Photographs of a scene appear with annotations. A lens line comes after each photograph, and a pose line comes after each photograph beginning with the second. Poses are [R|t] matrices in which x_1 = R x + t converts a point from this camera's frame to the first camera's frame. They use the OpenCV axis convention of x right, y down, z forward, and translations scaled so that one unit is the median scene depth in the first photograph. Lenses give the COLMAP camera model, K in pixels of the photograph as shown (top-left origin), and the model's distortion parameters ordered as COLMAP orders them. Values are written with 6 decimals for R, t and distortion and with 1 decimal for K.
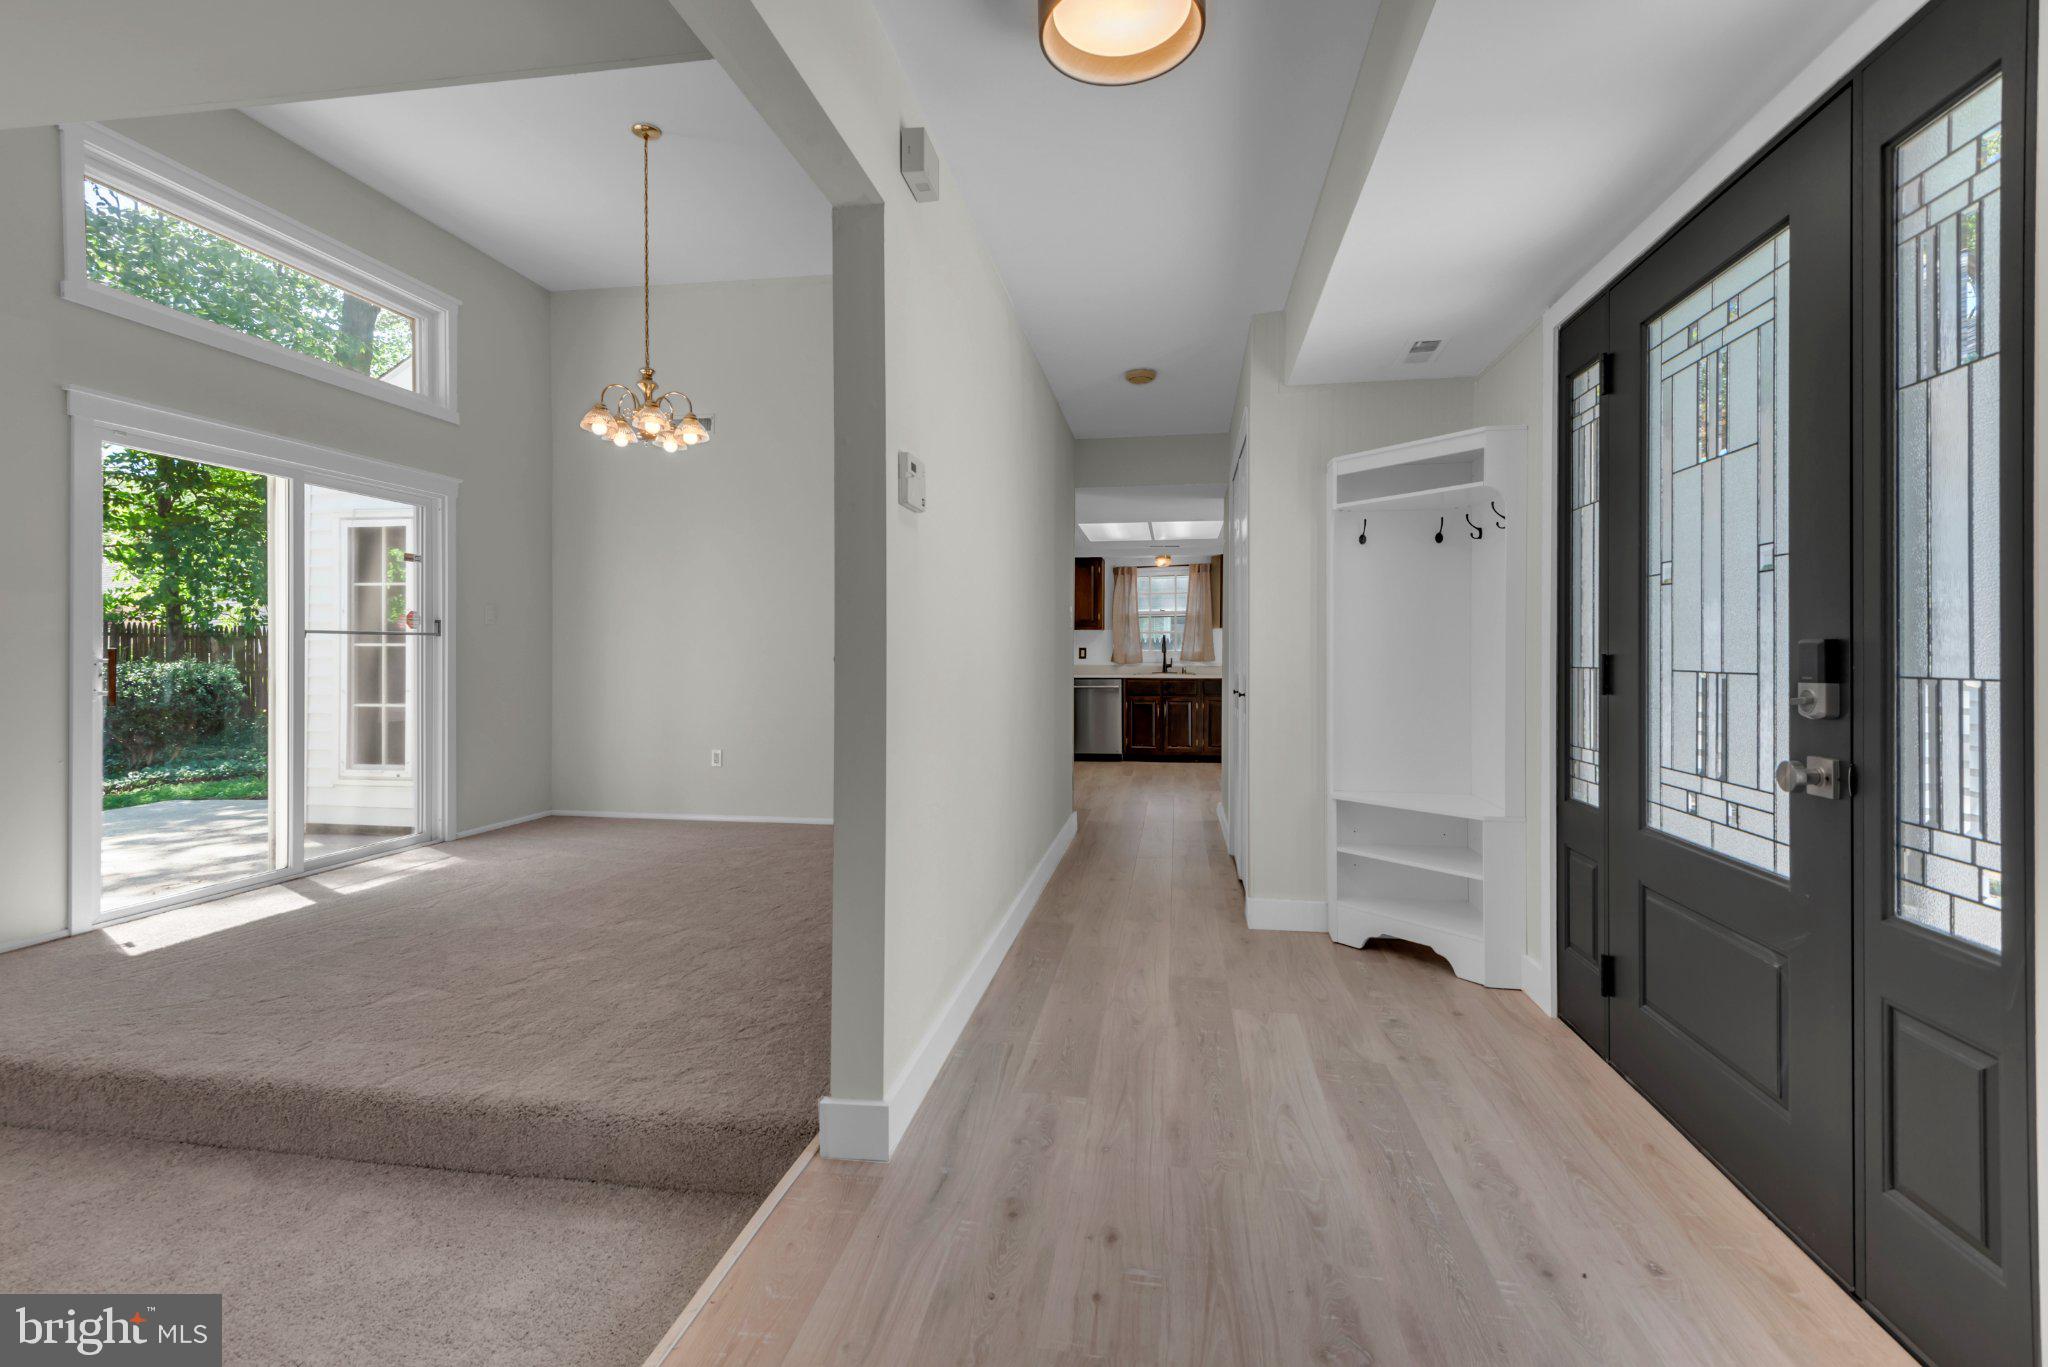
lens RADIAL K [[1000.4, 0, 1026.1], [0, 1000.4, 652.4], [0, 0, 1]] dist [0.001778, 0.000209]
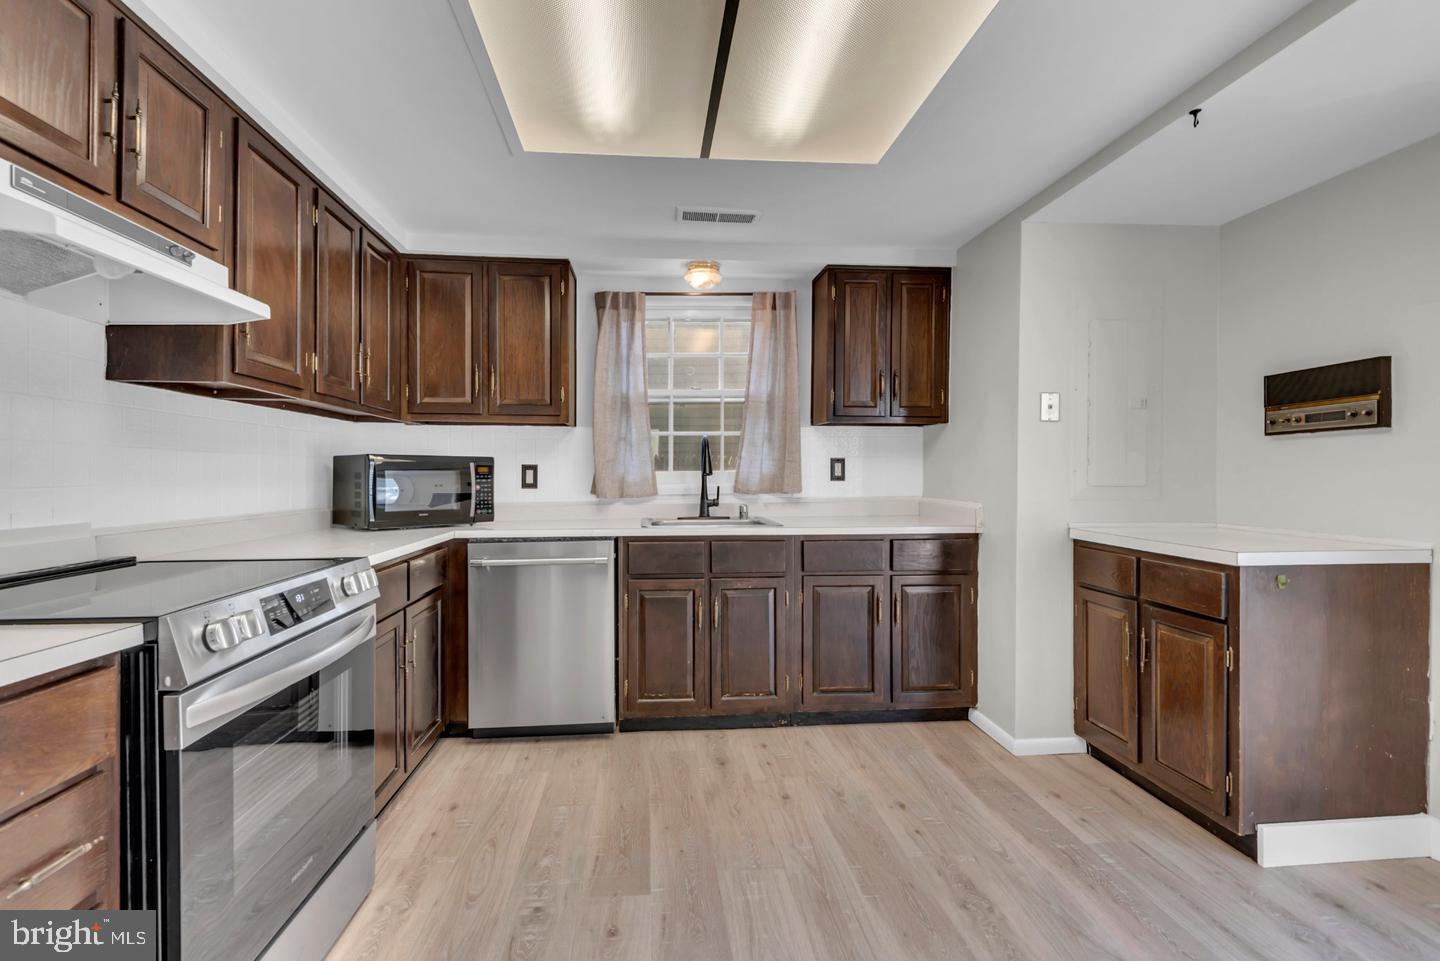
lens RADIAL K [[654.7, 0, 715.8], [0, 654.7, 474.3], [0, 0, 1]] dist [0.019697, -0.019092]
pose [[0.968543, -0.000182, 0.248846, 0.027688], [-0.000880, 0.999991, 0.004158, -0.000630], [-0.248844, -0.004246, 0.968534, 0.290736]]
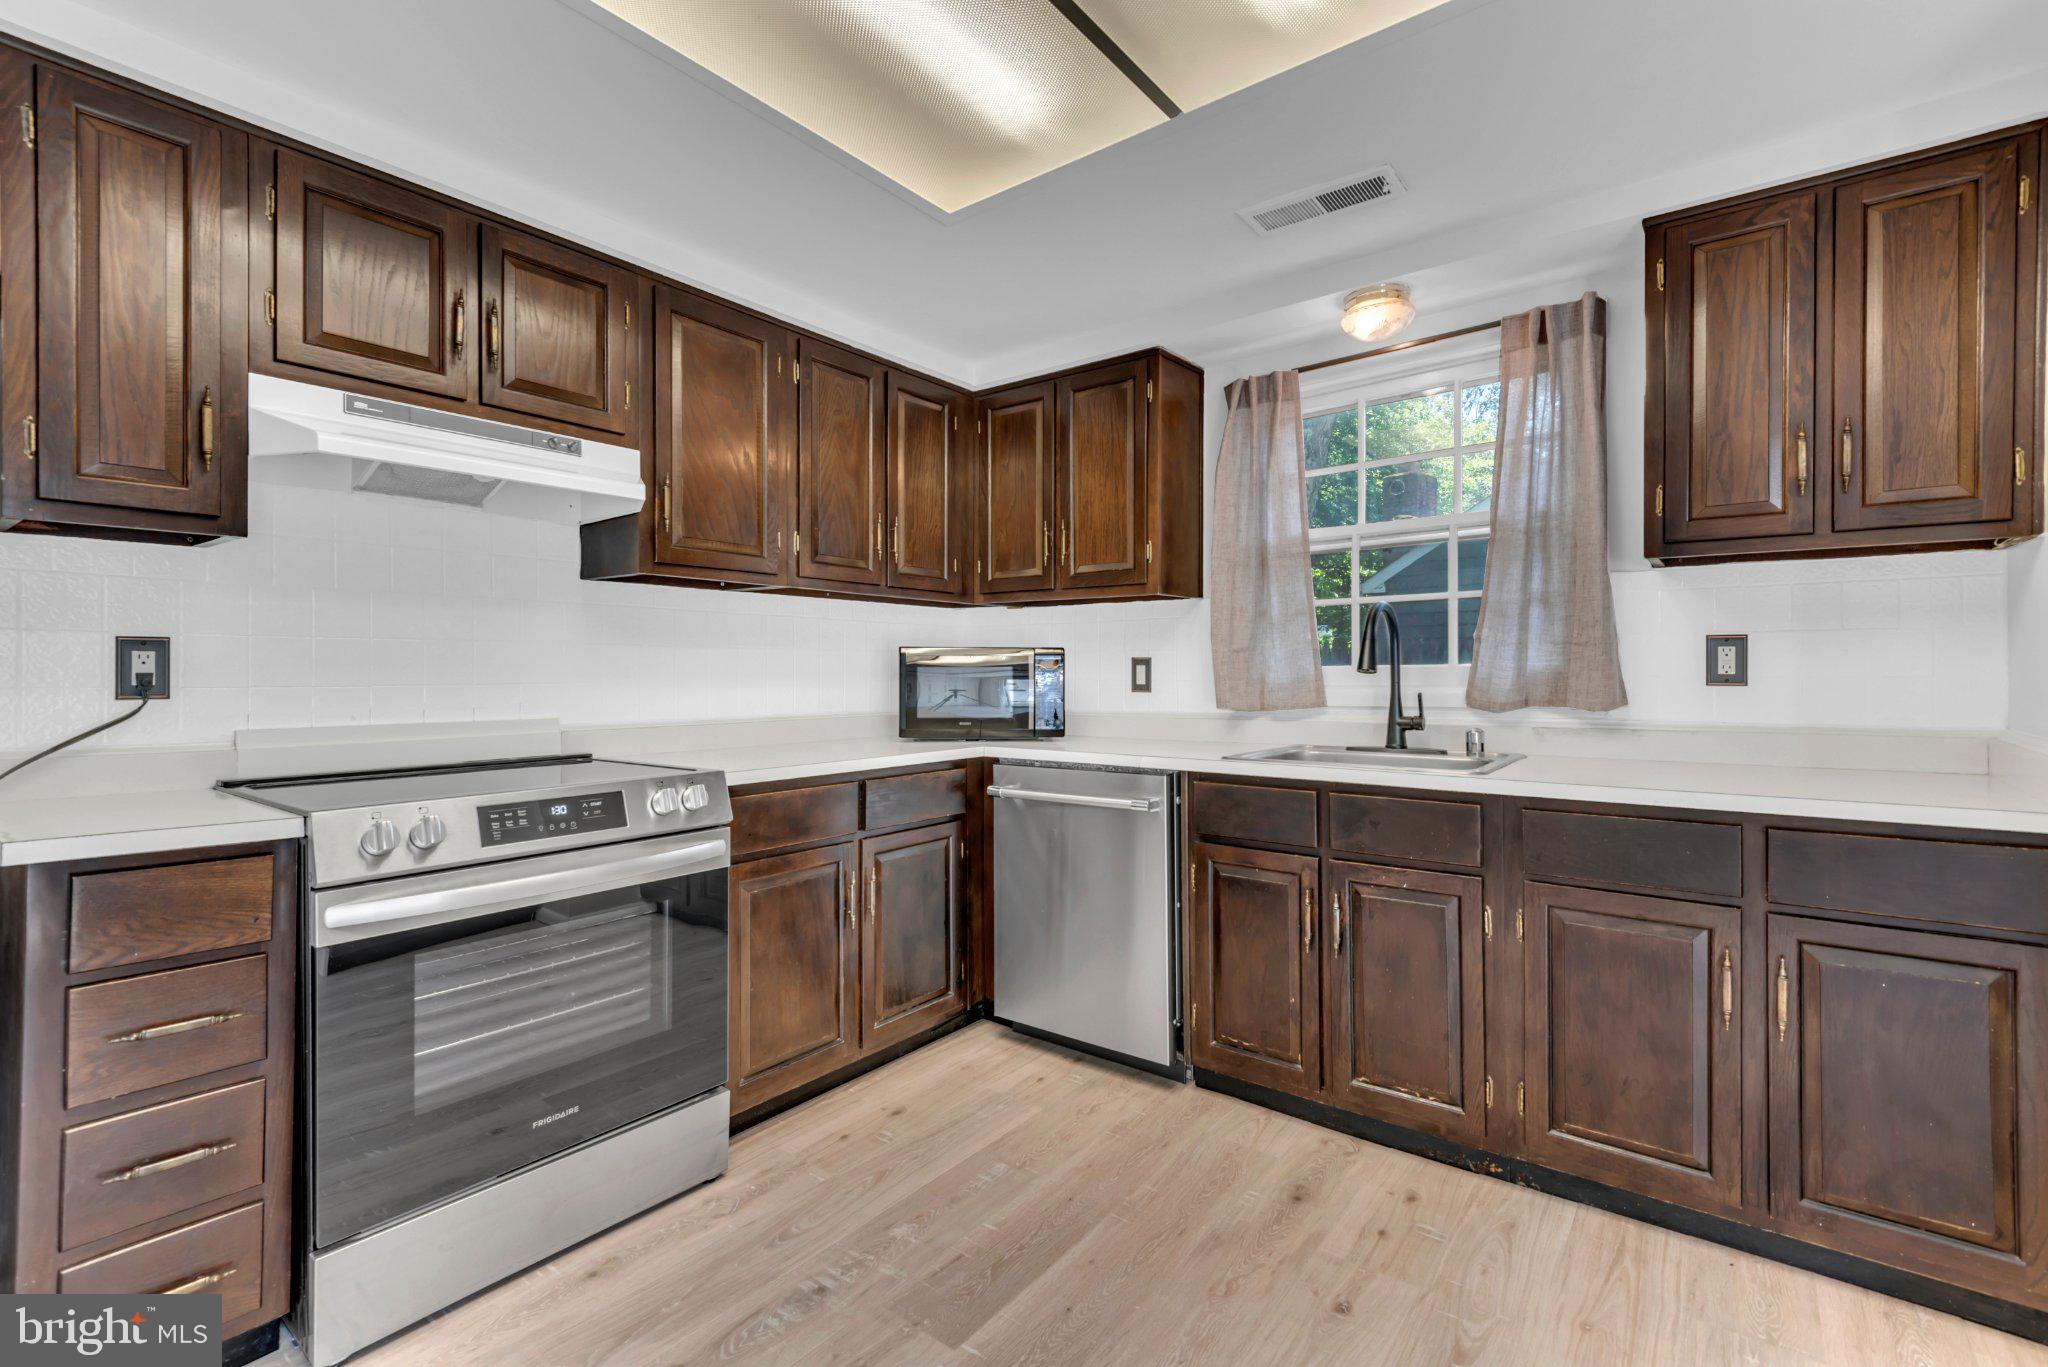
lens RADIAL K [[916.7, 0, 1027.3], [0, 916.7, 671.1], [0, 0, 1]] dist [0.028117, -0.018580]
pose [[0.878538, -0.001020, -0.477672, 0.070157], [0.002627, 0.999993, 0.002695, -0.000509], [0.477665, -0.003623, 0.878534, 0.308375]]
